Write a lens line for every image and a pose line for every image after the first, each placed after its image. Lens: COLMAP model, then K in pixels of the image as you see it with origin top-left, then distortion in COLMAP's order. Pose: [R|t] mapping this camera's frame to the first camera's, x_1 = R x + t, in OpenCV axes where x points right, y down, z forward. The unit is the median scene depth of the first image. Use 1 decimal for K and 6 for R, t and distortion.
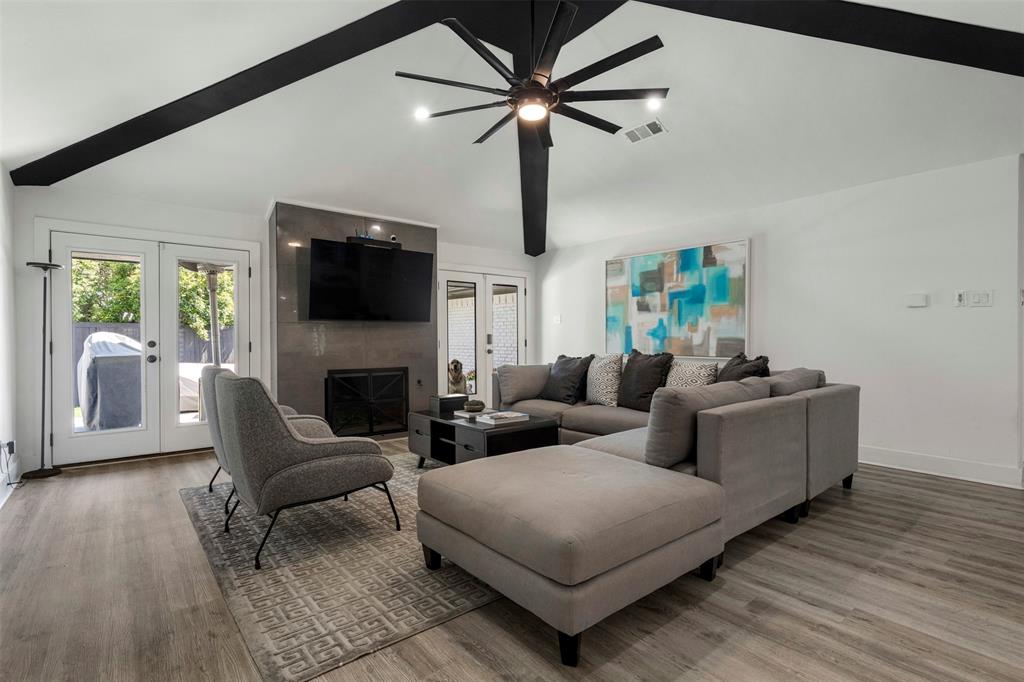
lens RADIAL K [[484.3, 0, 512.0], [0, 484.3, 341.0], [0, 0, 1]] dist [0.001077, 0.000662]
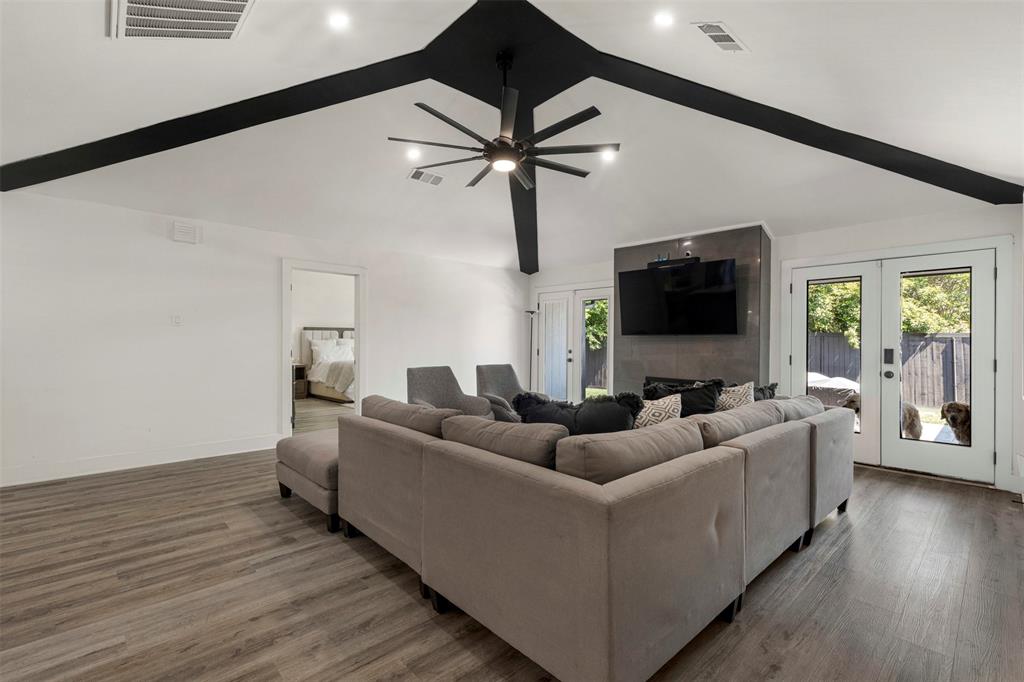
lens RADIAL K [[461.5, 0, 513.0], [0, 461.5, 338.5], [0, 0, 1]] dist [-0.000249, -0.000106]
pose [[0.080391, -0.003362, -0.996758, 1.453518], [-0.012062, 0.999918, -0.004346, -0.050008], [0.996690, 0.012373, 0.080344, 1.154731]]
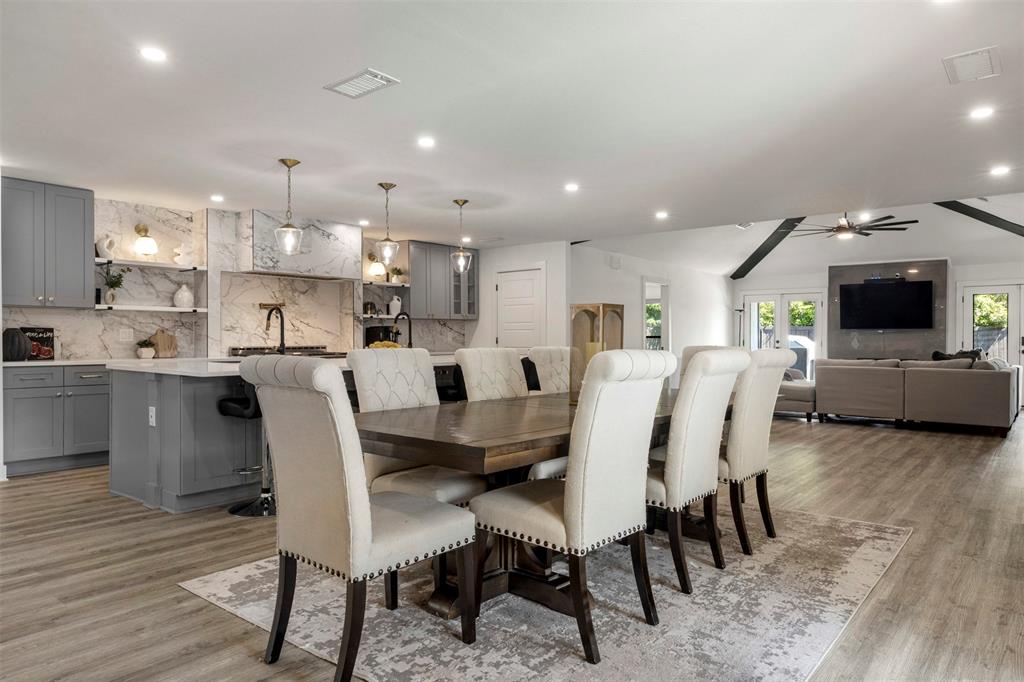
lens RADIAL K [[651.1, 0, 512.0], [0, 651.1, 341.0], [0, 0, 1]] dist [0.000068, 0.000088]
pose [[0.209437, 0.008761, -0.977783, 3.192216], [-0.009966, 0.999927, 0.006825, -0.007965], [0.977771, 0.008315, 0.209510, -1.327980]]
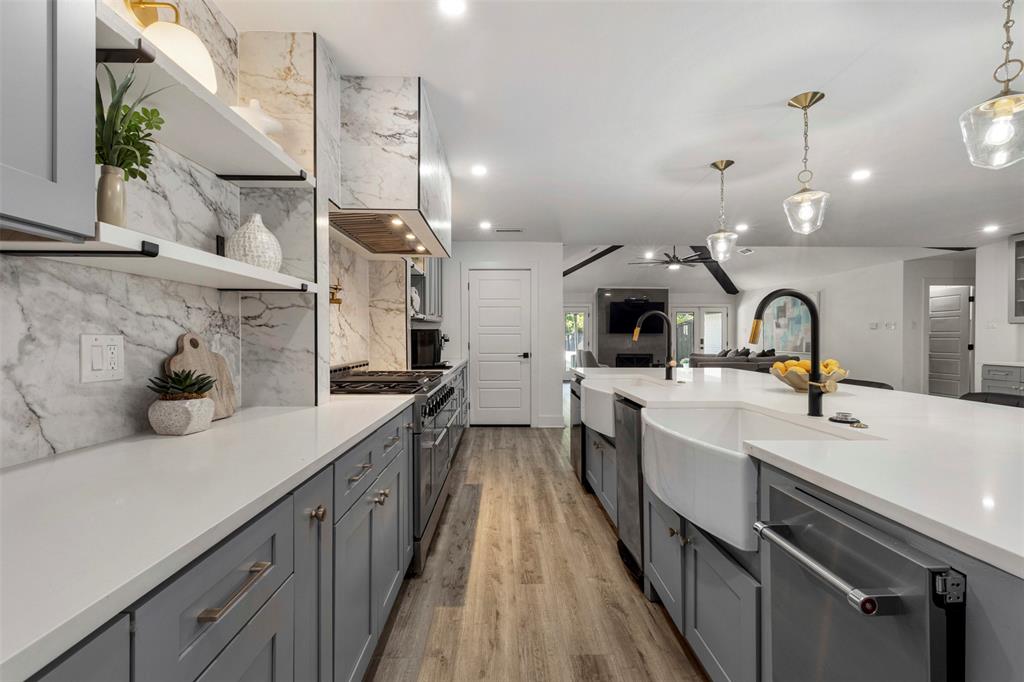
lens RADIAL K [[461.5, 0, 513.0], [0, 461.5, 338.5], [0, 0, 1]] dist [-0.000249, -0.000106]
pose [[0.799366, 0.005650, -0.600818, 1.183567], [-0.007701, 0.999970, -0.000843, -0.021442], [0.600795, 0.005301, 0.799385, -2.327452]]
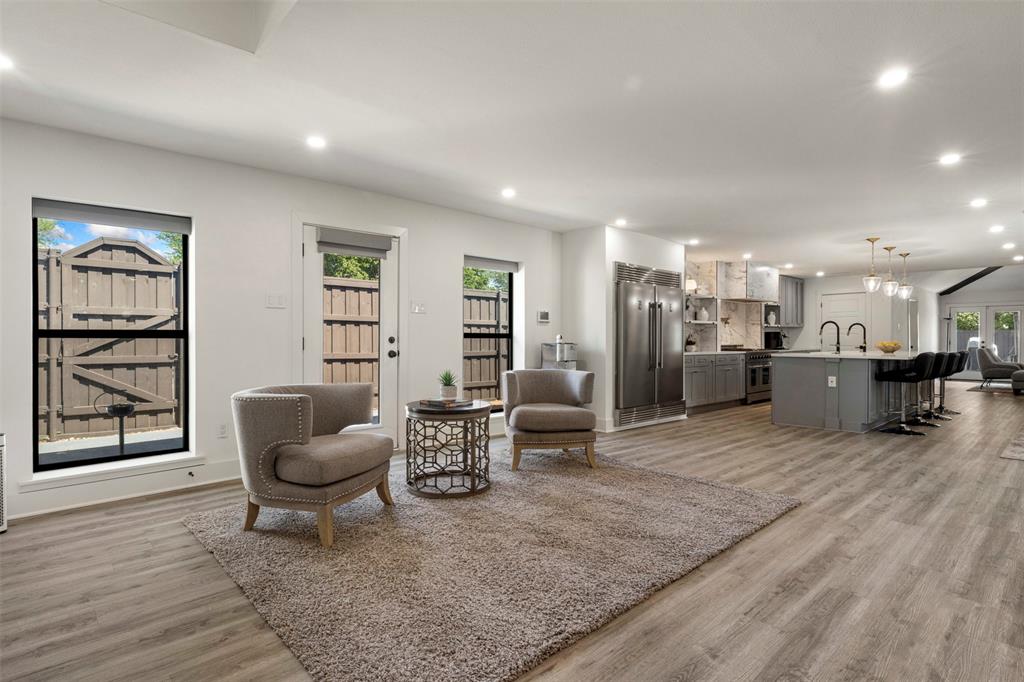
lens RADIAL K [[528.2, 0, 512.0], [0, 528.2, 341.0], [0, 0, 1]] dist [0.003995, 0.000388]
pose [[0.077729, 0.006786, -0.996951, 3.729820], [-0.009073, 0.999940, 0.006099, 0.009612], [0.996933, 0.008571, 0.077786, -3.485308]]
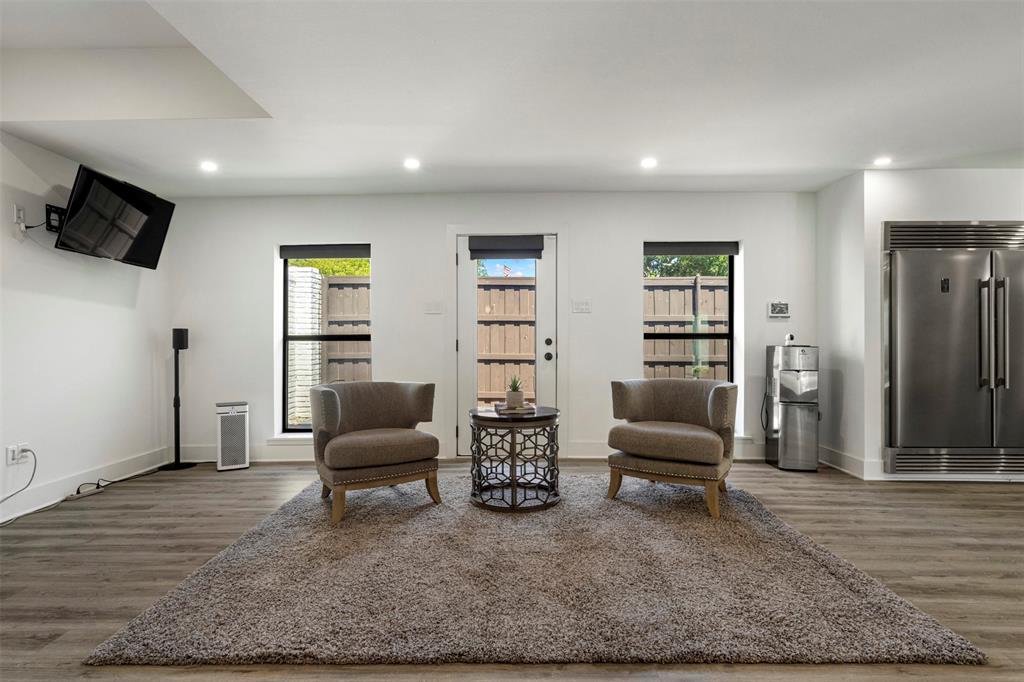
lens RADIAL K [[568.3, 0, 512.0], [0, 568.3, 341.0], [0, 0, 1]] dist [0.004915, 0.001759]
pose [[-0.635441, 0.009538, -0.772090, 3.405683], [-0.000085, 0.999923, 0.012422, -0.005107], [0.772149, 0.007959, -0.635391, -2.636215]]
